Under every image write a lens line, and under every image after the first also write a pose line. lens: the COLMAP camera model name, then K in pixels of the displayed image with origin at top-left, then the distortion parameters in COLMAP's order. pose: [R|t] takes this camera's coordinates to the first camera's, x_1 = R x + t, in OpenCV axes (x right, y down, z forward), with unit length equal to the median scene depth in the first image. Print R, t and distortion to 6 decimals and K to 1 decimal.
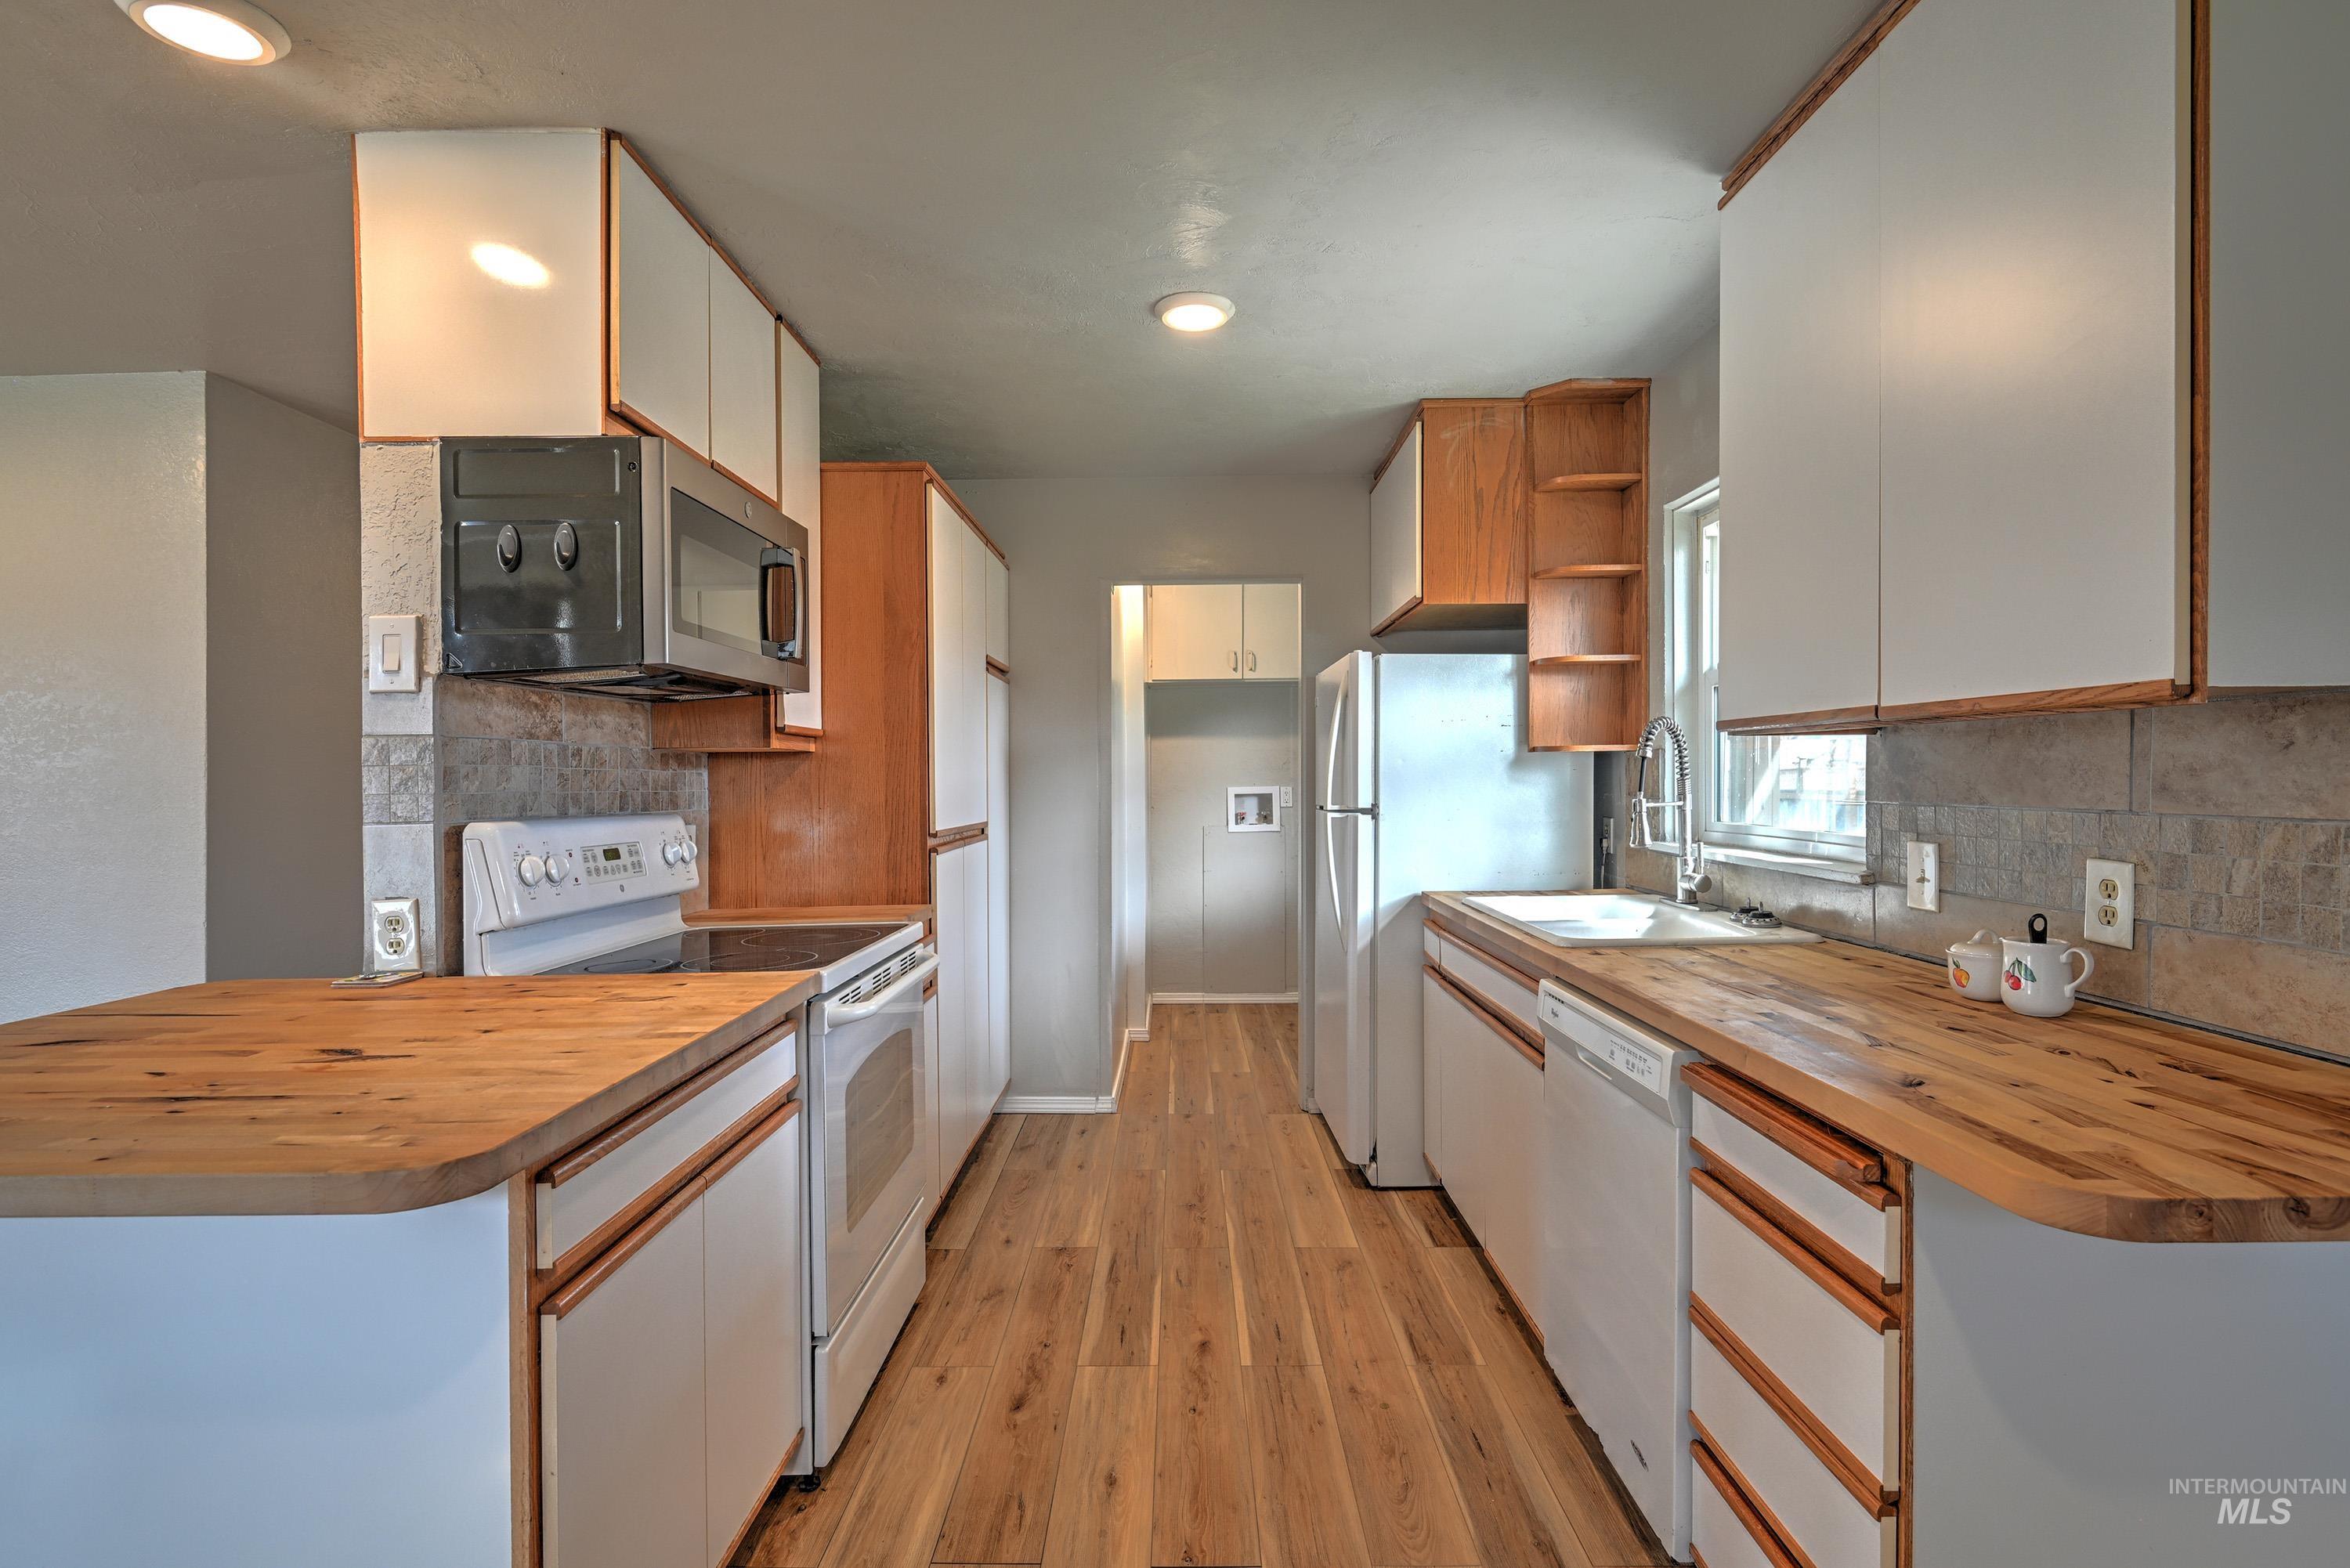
lens RADIAL K [[1126.5, 0, 1188.4], [0, 1126.5, 798.3], [0, 0, 1]] dist [-0.000080, -0.001764]
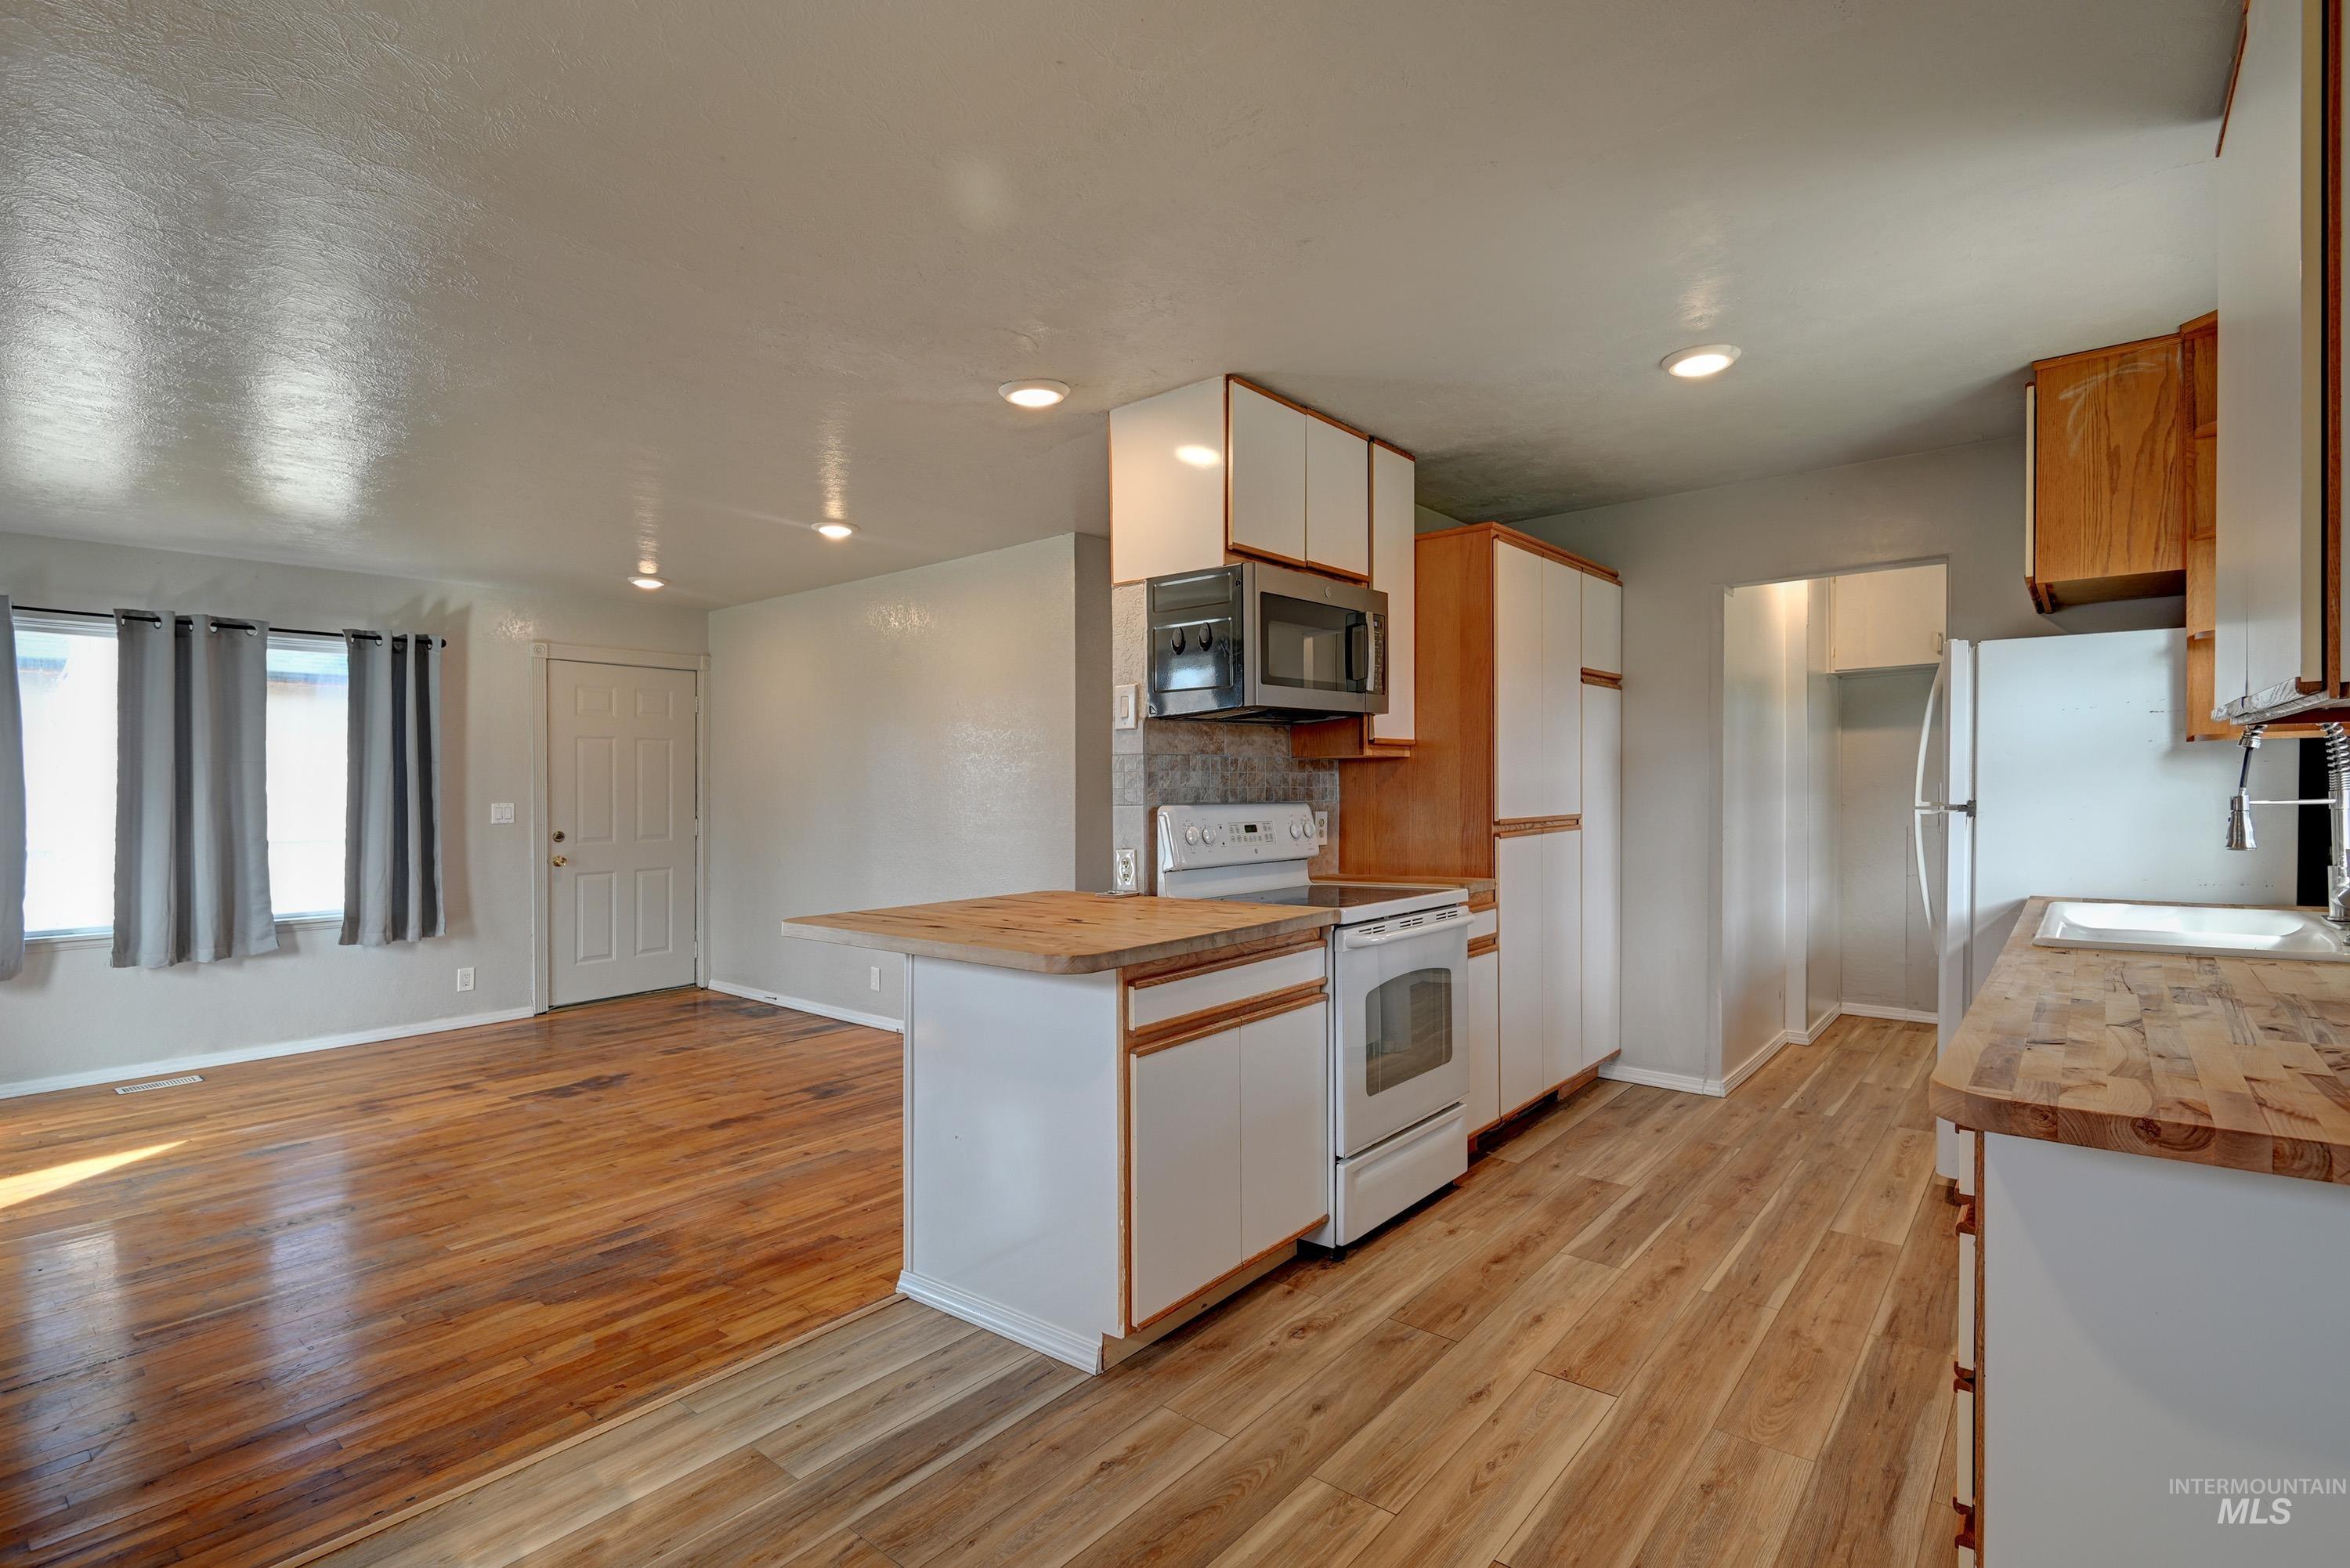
lens RADIAL K [[1126.5, 0, 1148.2], [0, 1126.5, 784.2], [0, 0, 1]] dist [-0.000080, -0.001764]
pose [[0.759785, -0.001923, -0.650172, 0.395071], [-0.004673, 0.999954, -0.008419, 0.003776], [0.650158, 0.009435, 0.759741, -0.257446]]
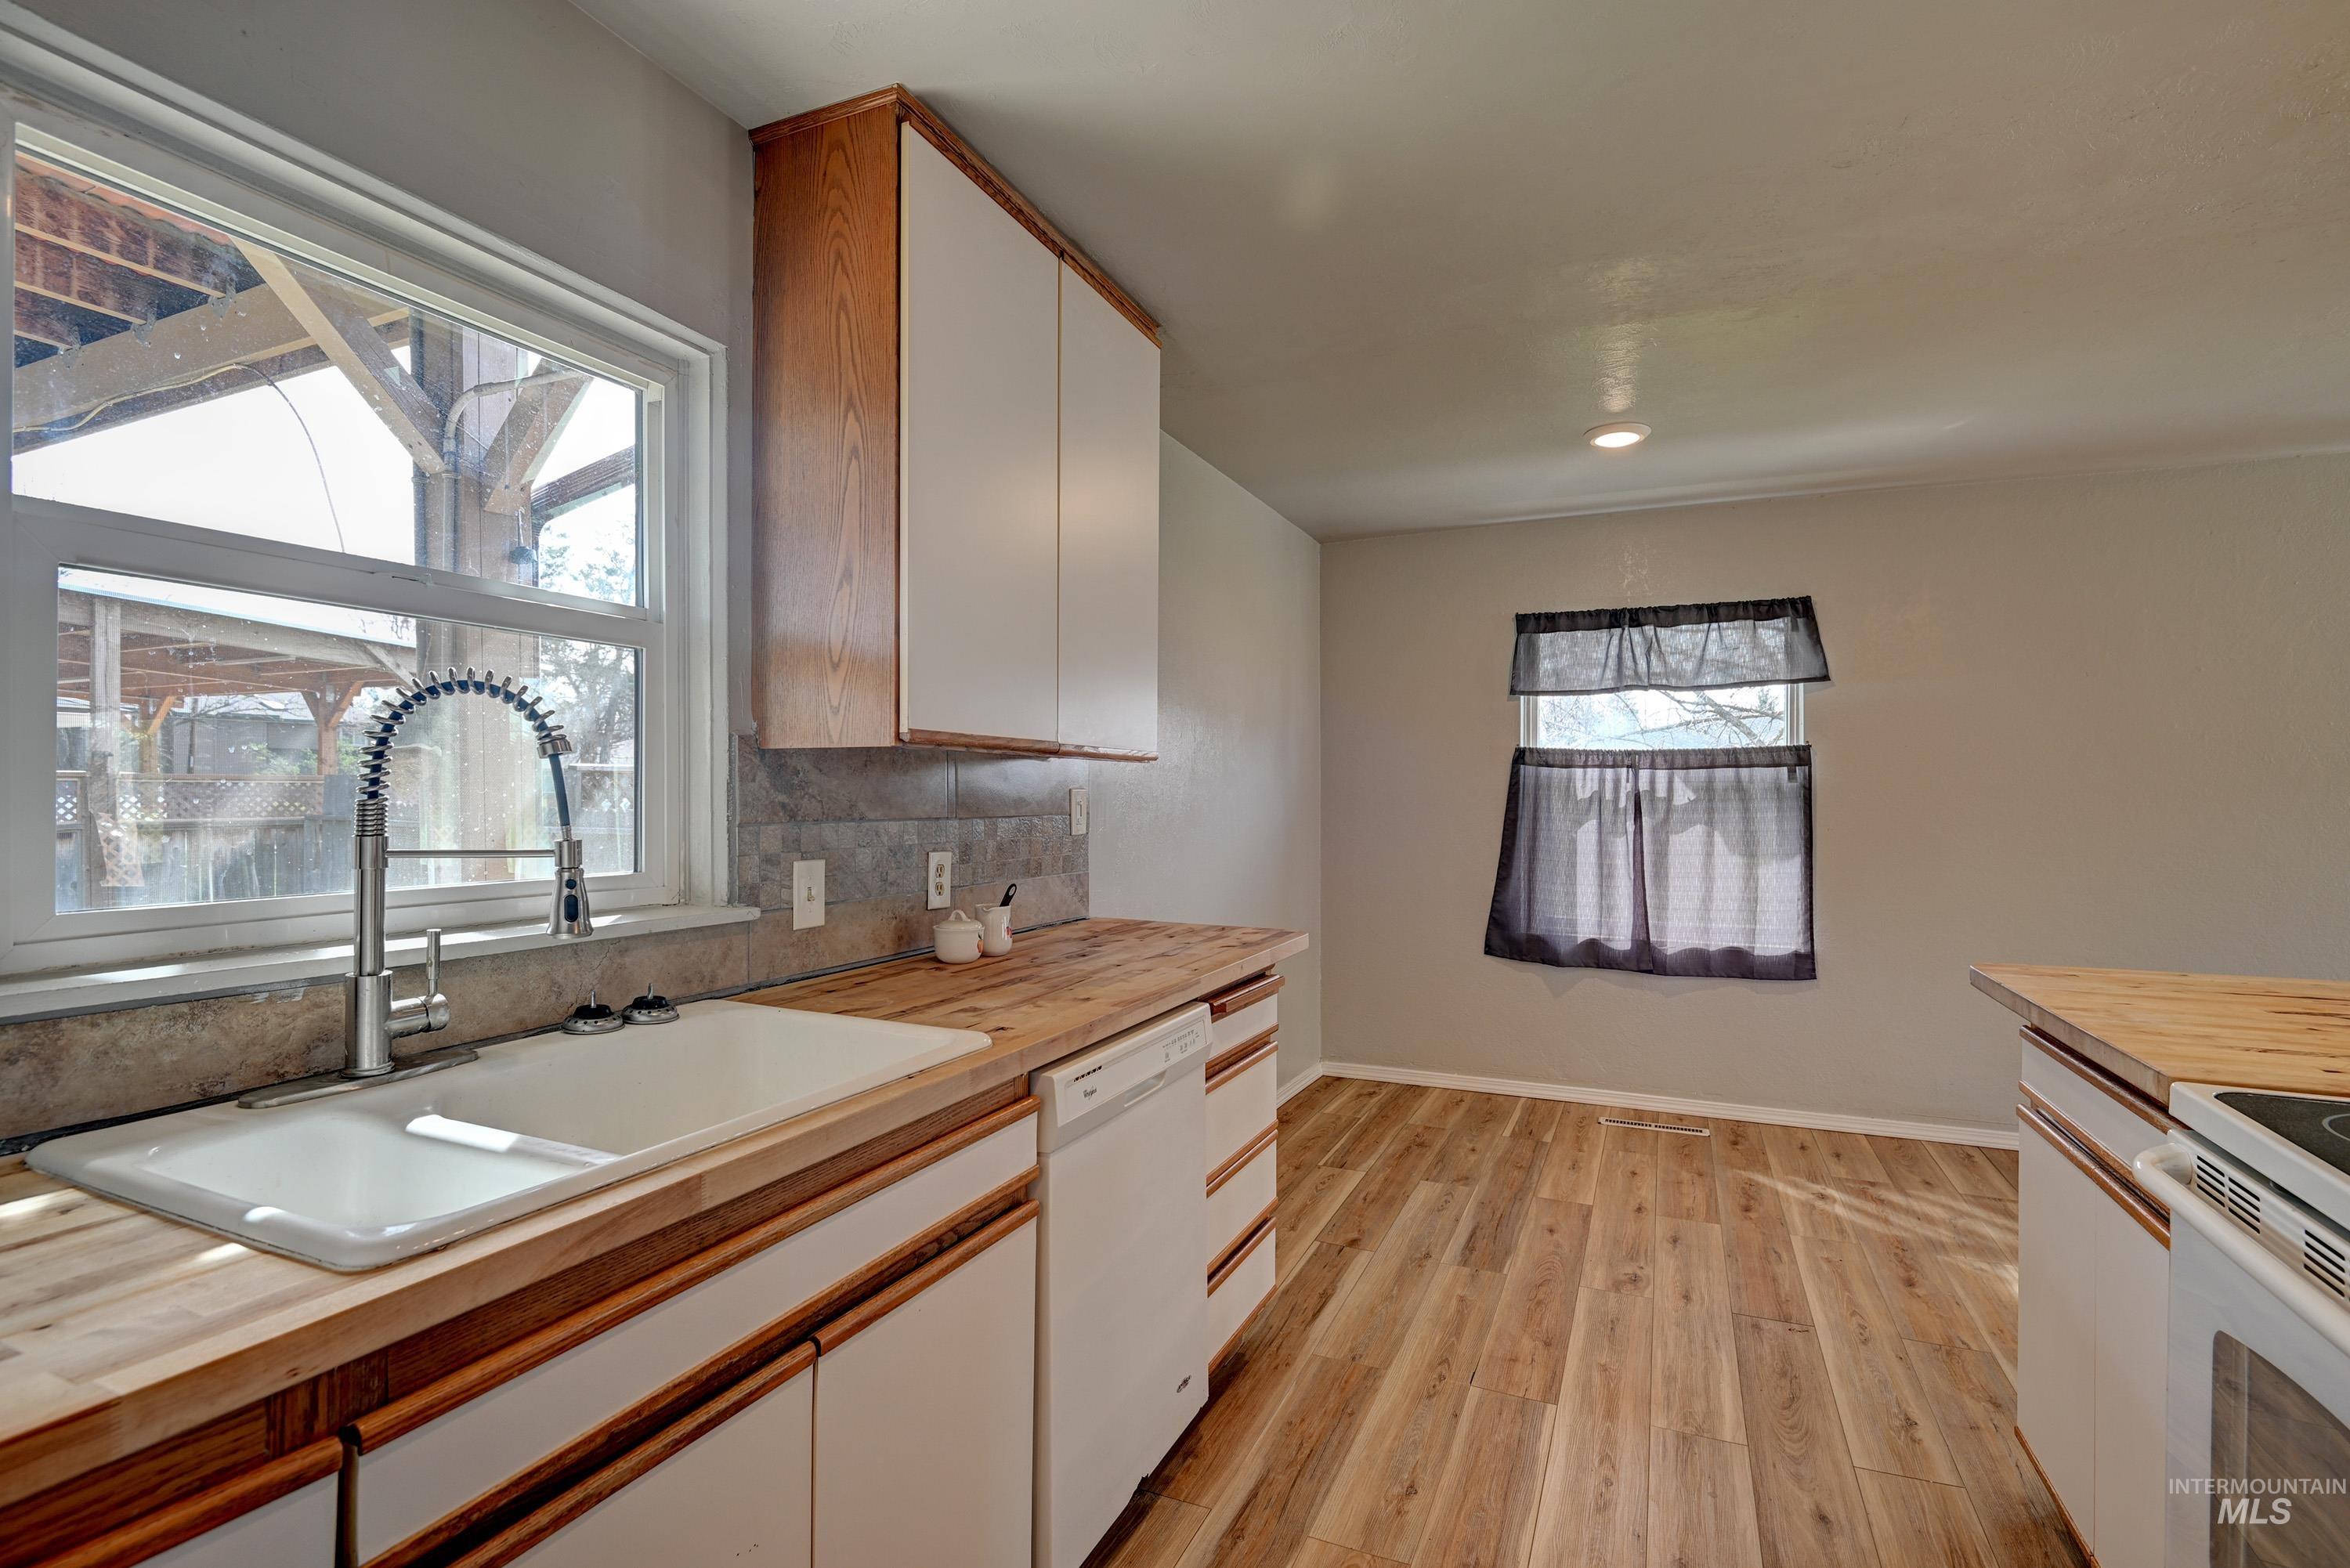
lens RADIAL K [[1126.5, 0, 1163.1], [0, 1126.5, 794.0], [0, 0, 1]] dist [-0.000080, -0.001764]
pose [[-0.915405, 0.003567, 0.402518, -0.037836], [0.010693, 0.999823, 0.015459, -0.029837], [-0.402392, 0.018456, -0.915282, 1.647589]]
